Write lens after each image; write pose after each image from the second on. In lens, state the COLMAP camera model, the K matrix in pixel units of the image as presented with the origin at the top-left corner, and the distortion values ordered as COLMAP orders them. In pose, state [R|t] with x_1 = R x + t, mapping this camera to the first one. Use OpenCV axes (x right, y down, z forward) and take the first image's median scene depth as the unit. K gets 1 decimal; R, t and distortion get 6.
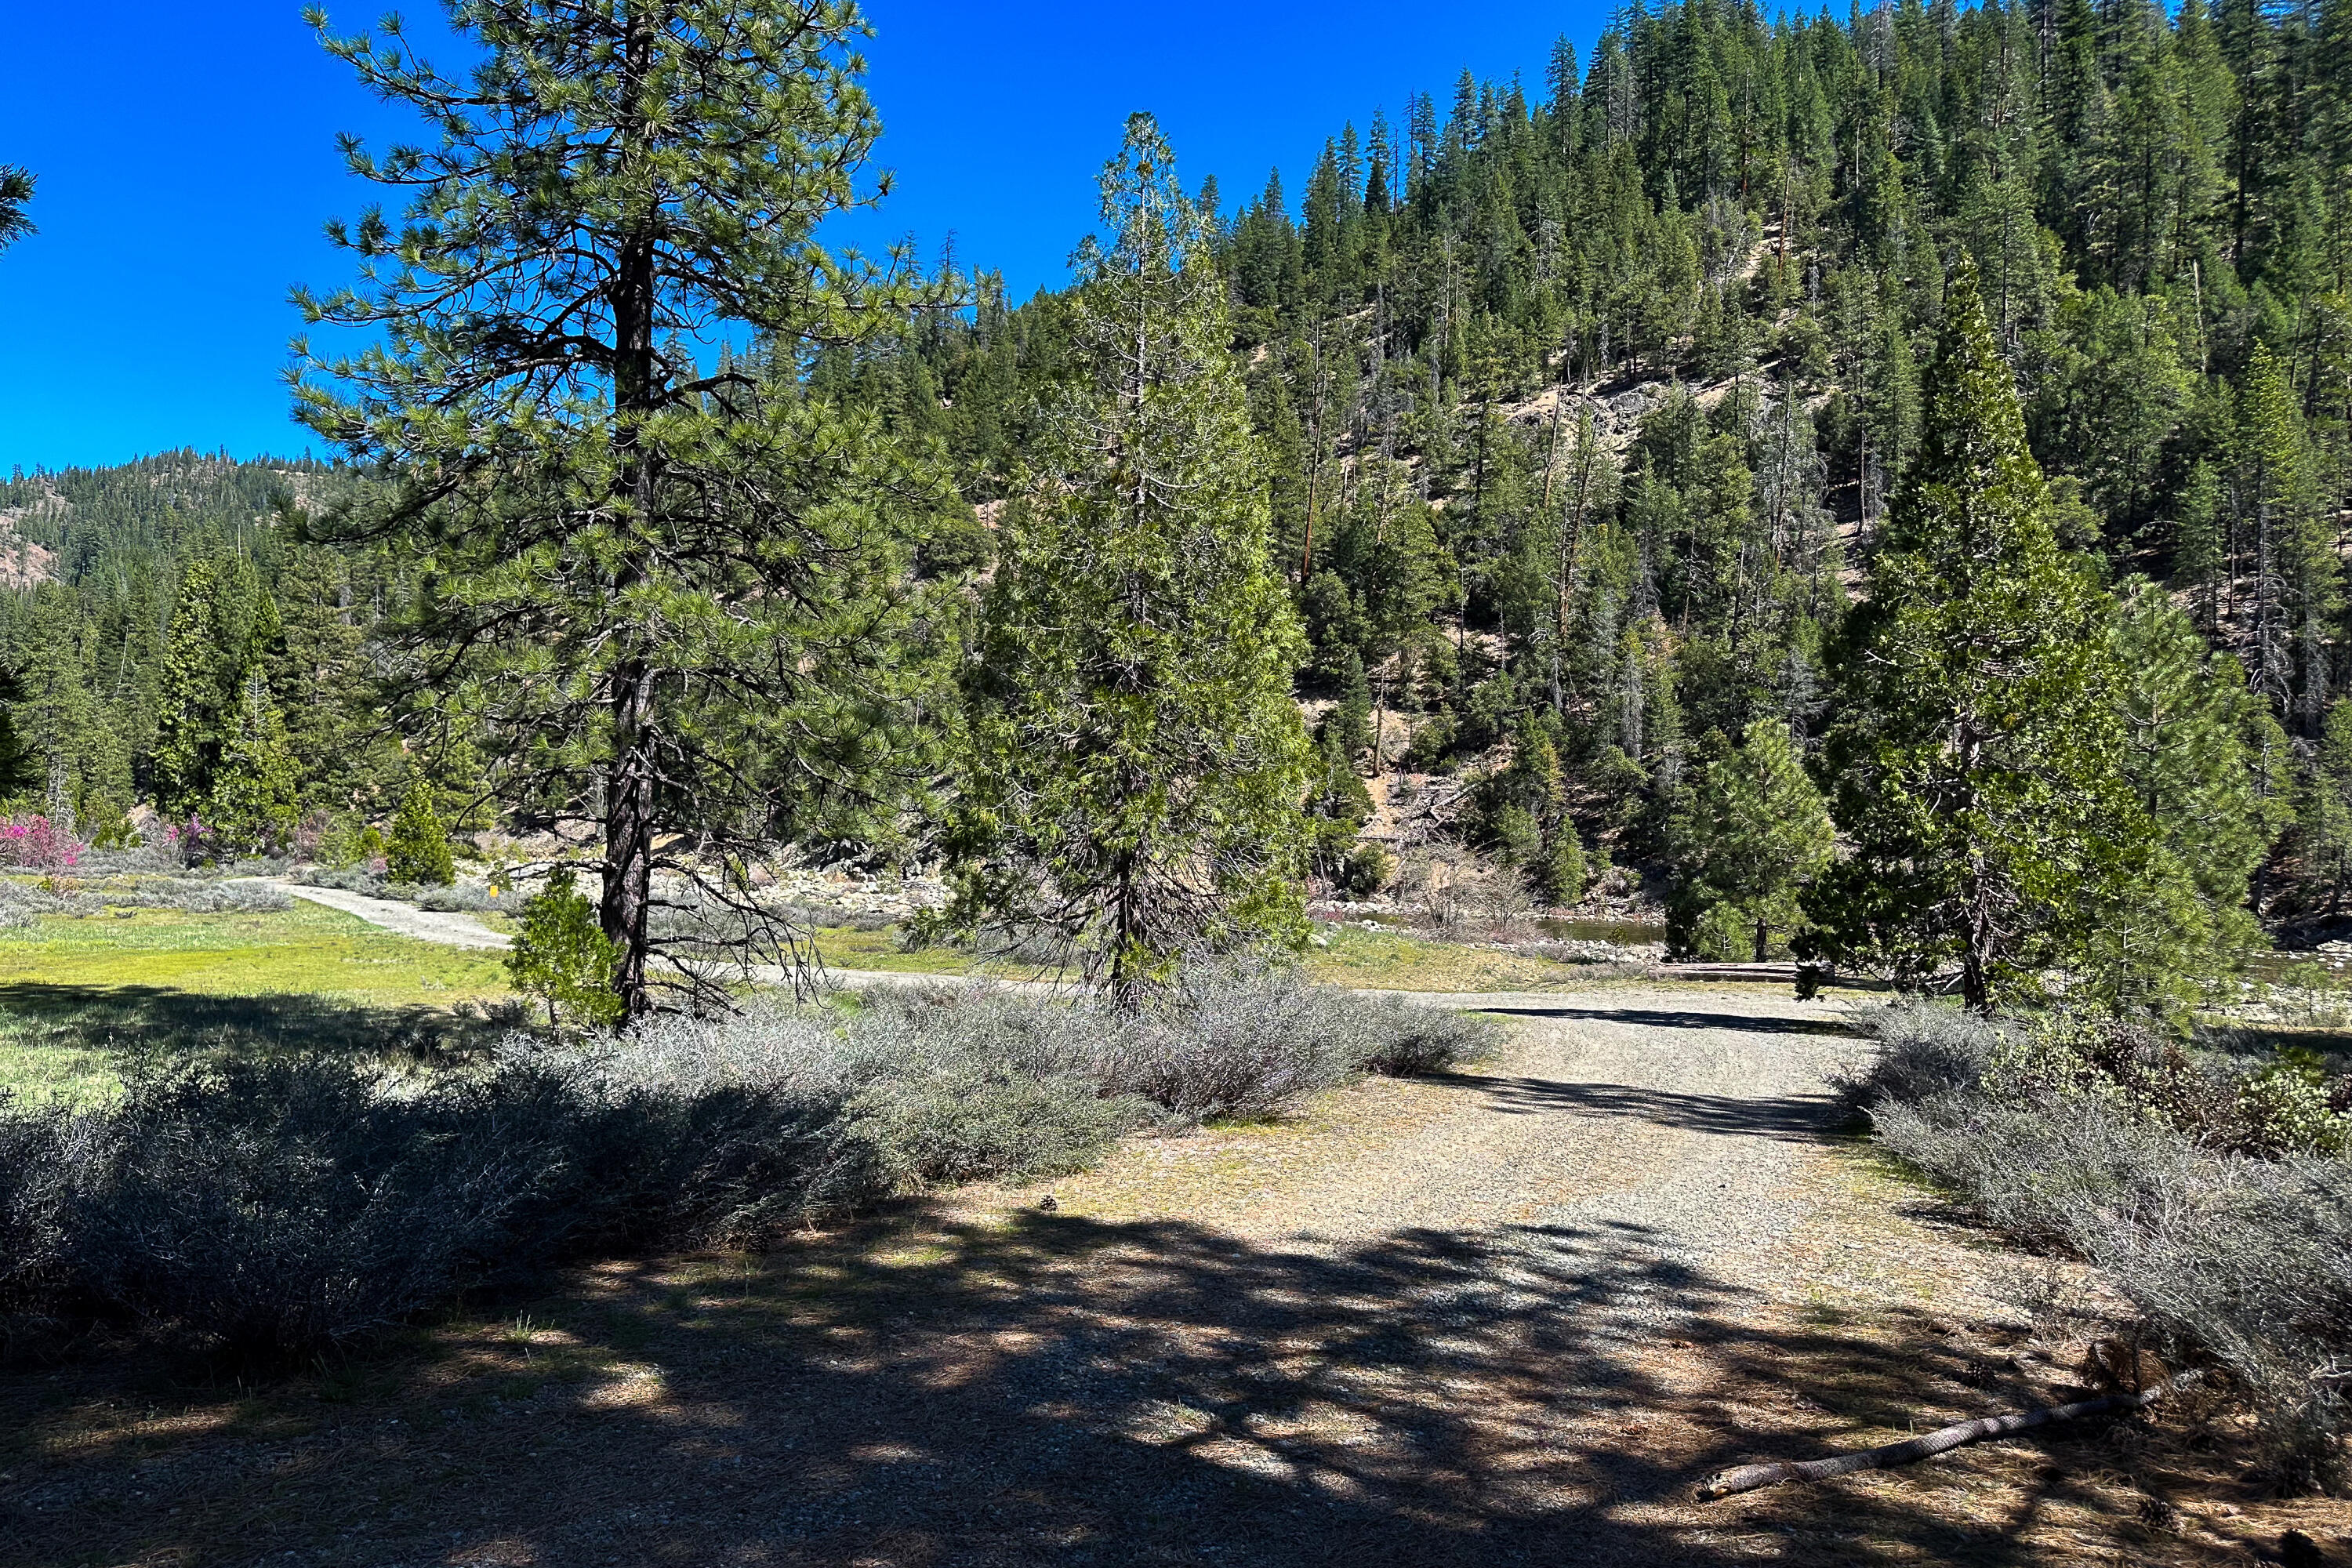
lens RADIAL K [[1645.0, 0, 1194.9], [0, 1645.0, 840.5], [0, 0, 1]] dist [0.064463, -0.043621]
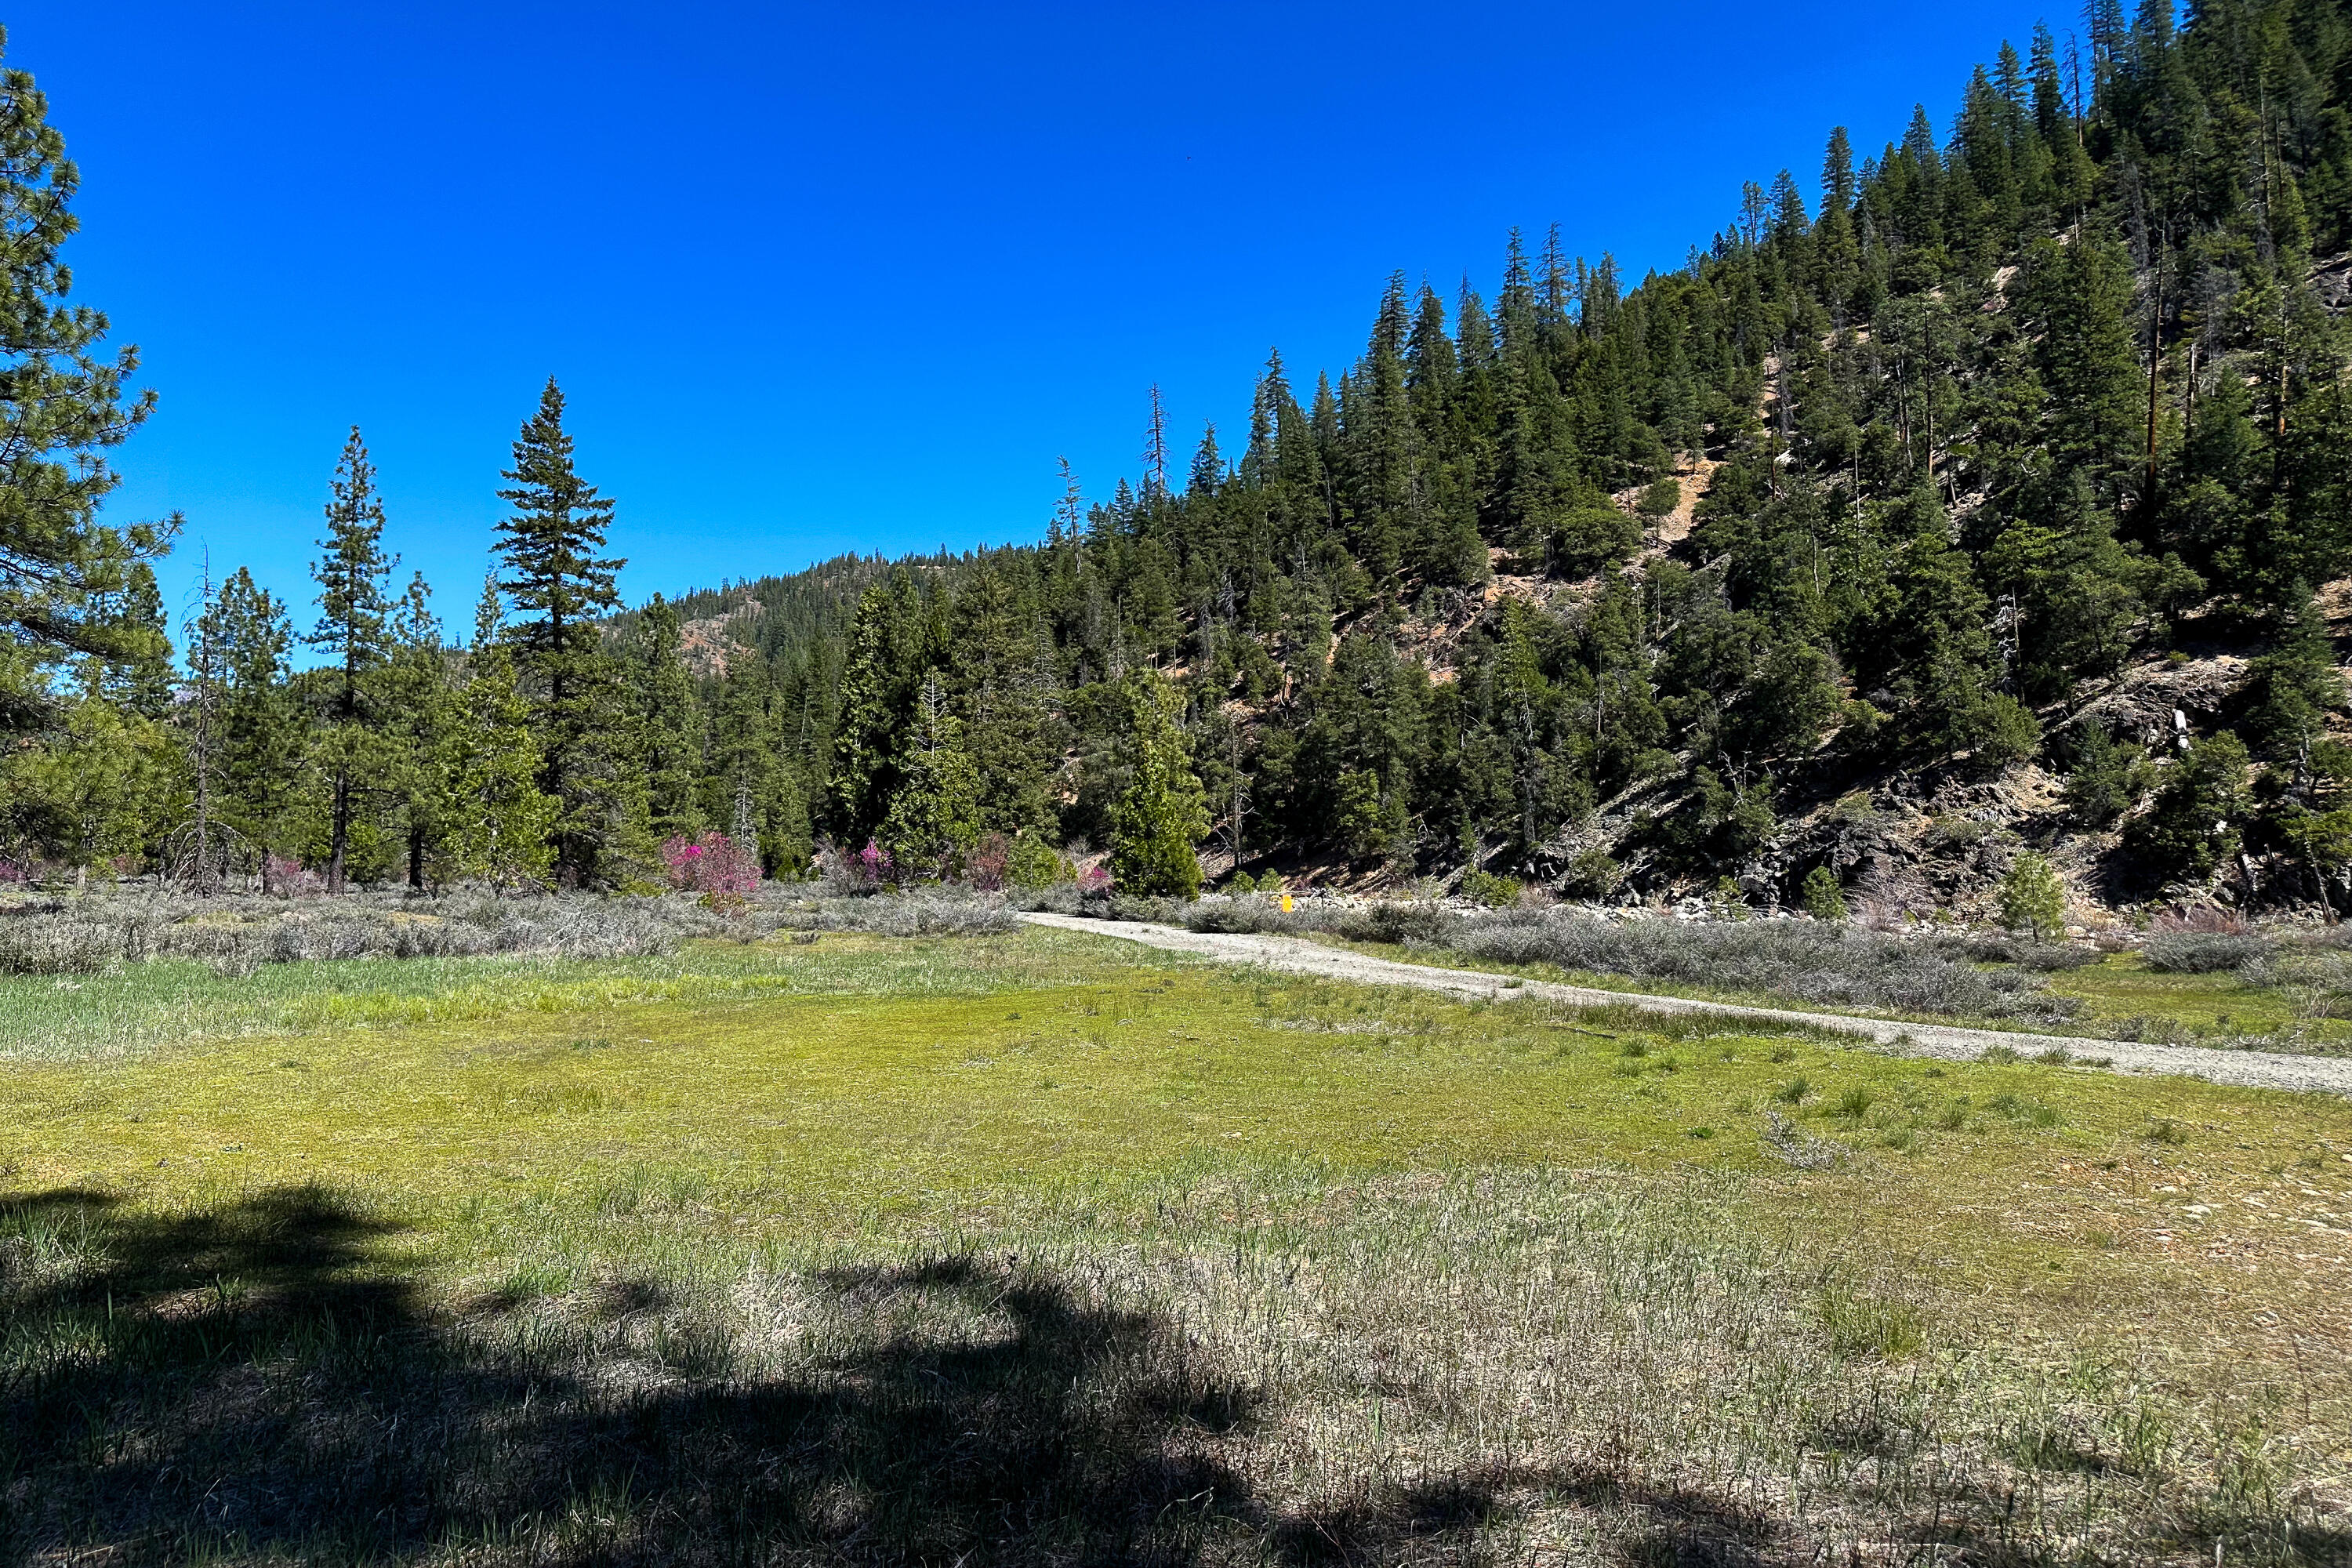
lens RADIAL K [[1645.0, 0, 1160.9], [0, 1645.0, 758.4], [0, 0, 1]] dist [0.064463, -0.043621]
pose [[0.937165, -0.044815, -0.345997, -0.112774], [0.018004, 0.996607, -0.080317, 0.011265], [0.348422, 0.069041, 0.934791, 0.176536]]
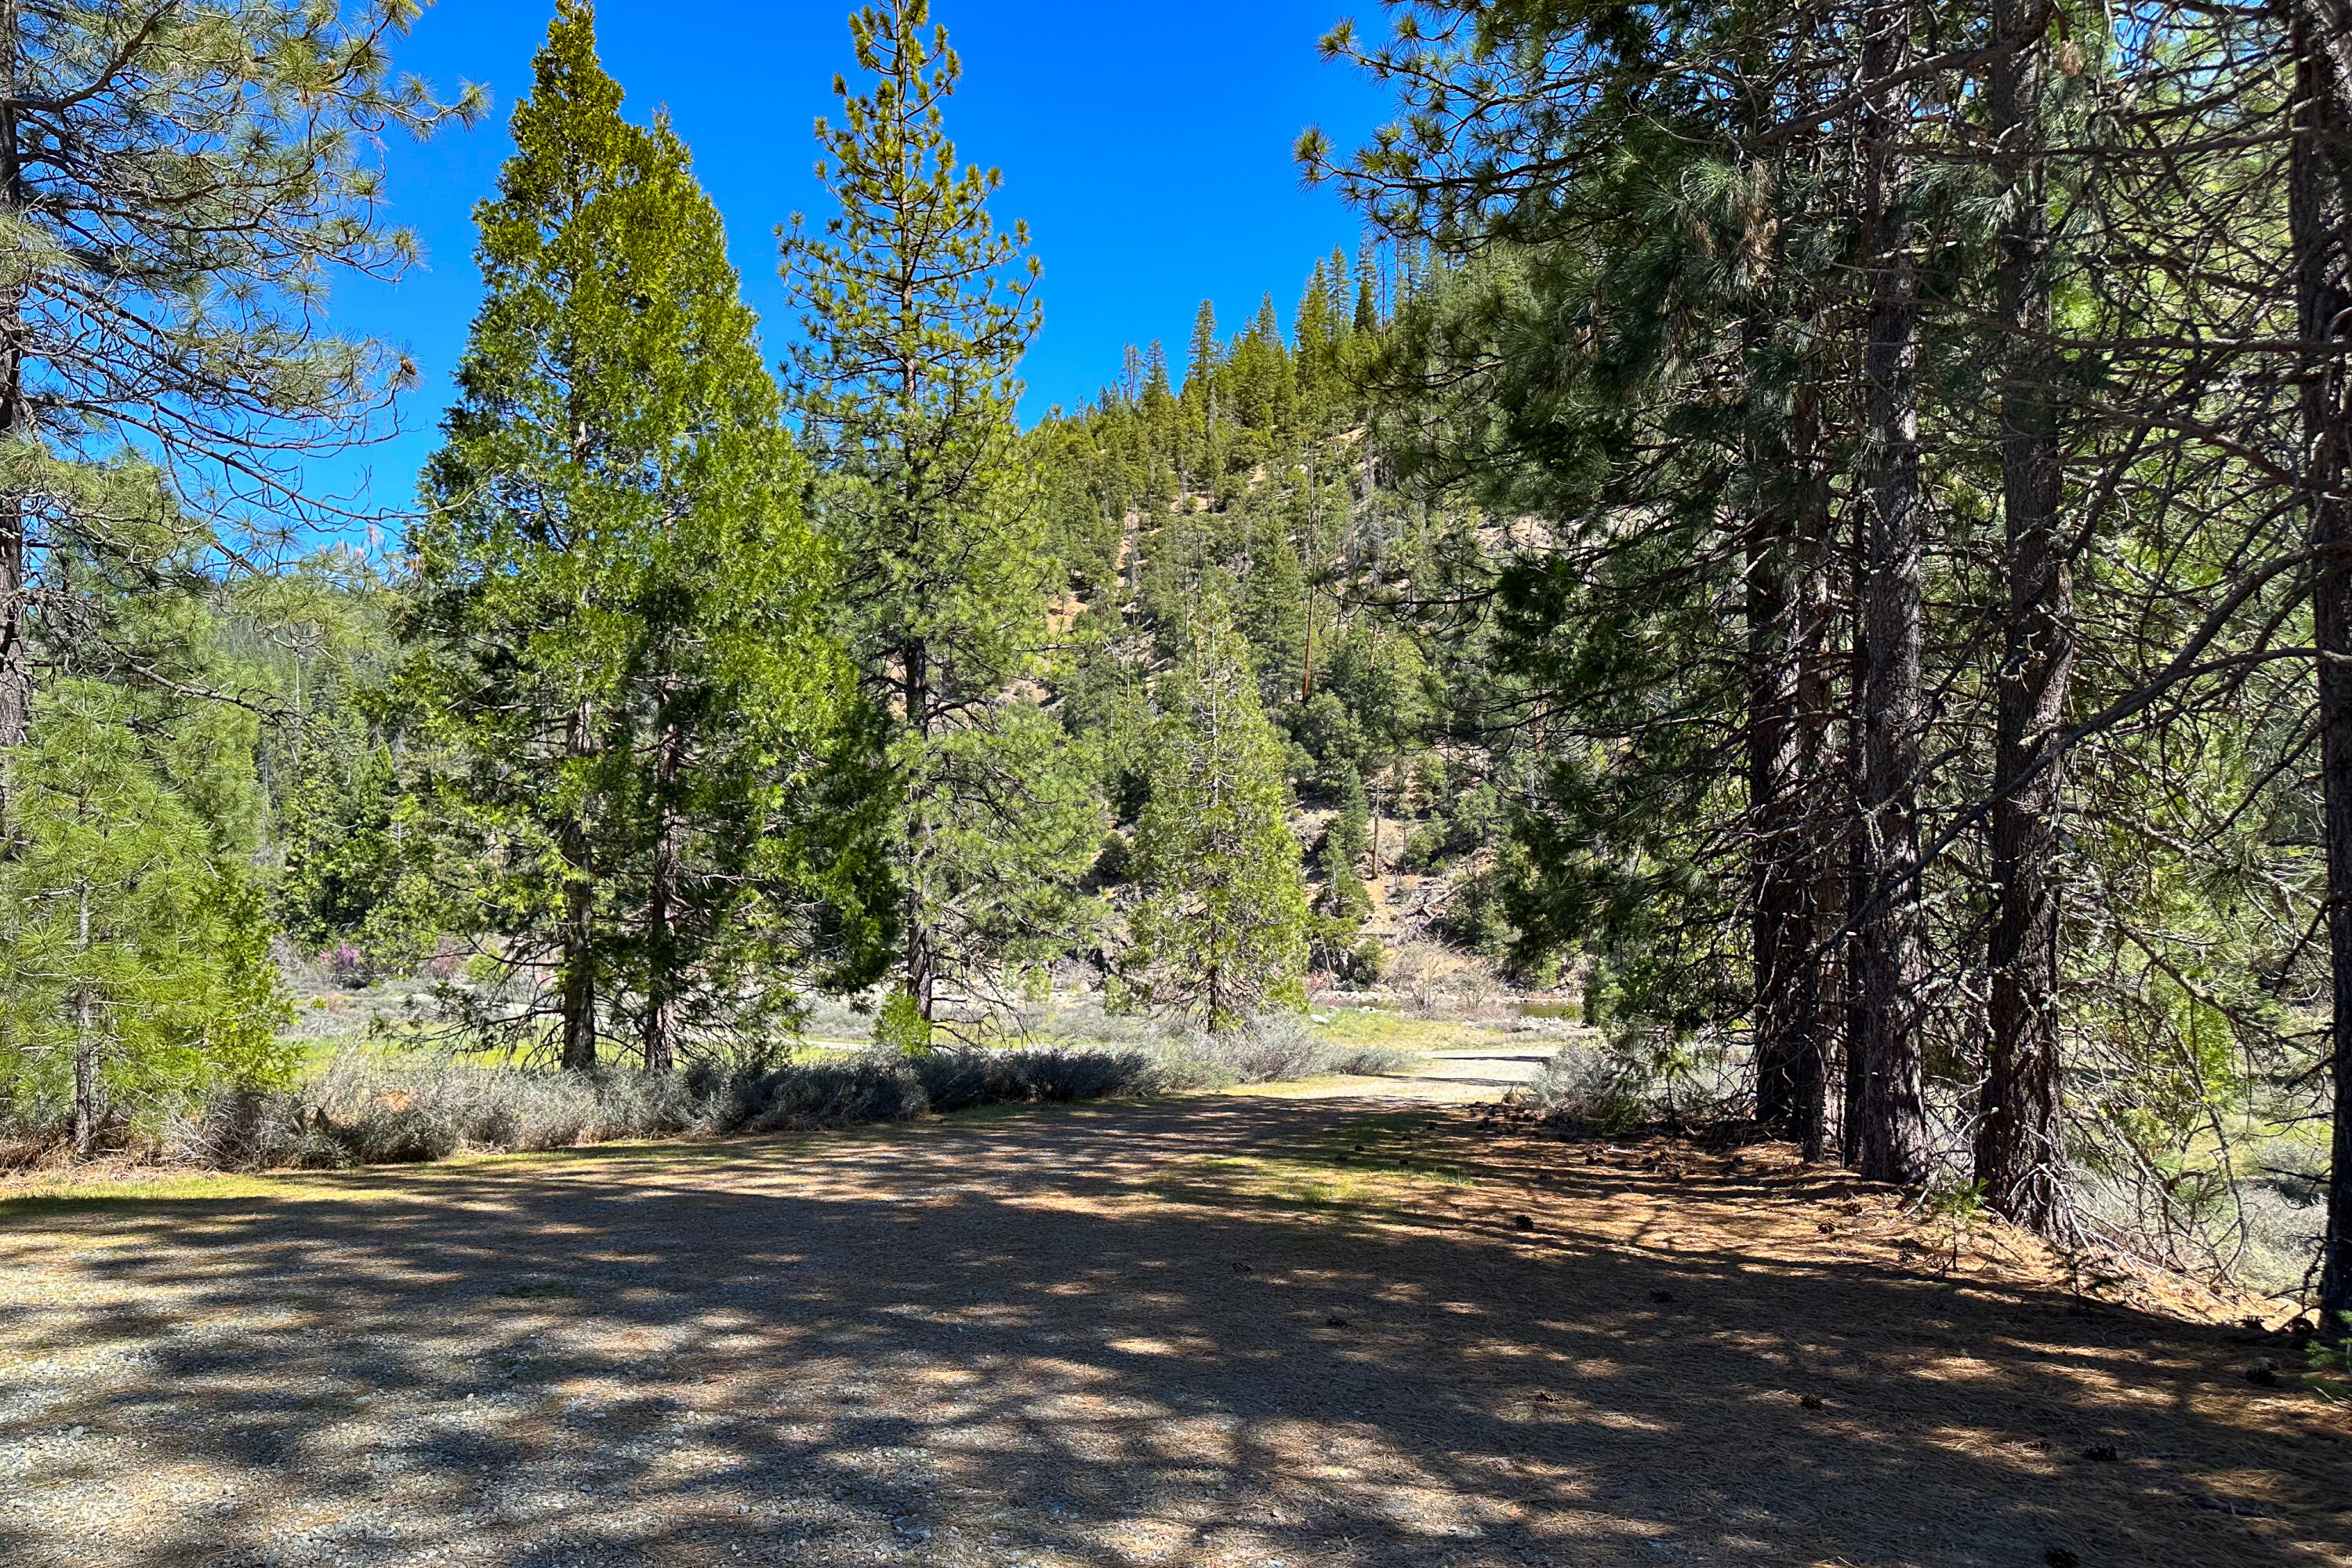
lens RADIAL K [[1645.0, 0, 1213.7], [0, 1645.0, 902.0], [0, 0, 1]] dist [0.064463, -0.043621]
pose [[0.999663, -0.025181, 0.006359, -0.006036], [0.025304, 0.999478, -0.020065, -0.003468], [-0.005851, 0.020219, 0.999778, -0.111202]]
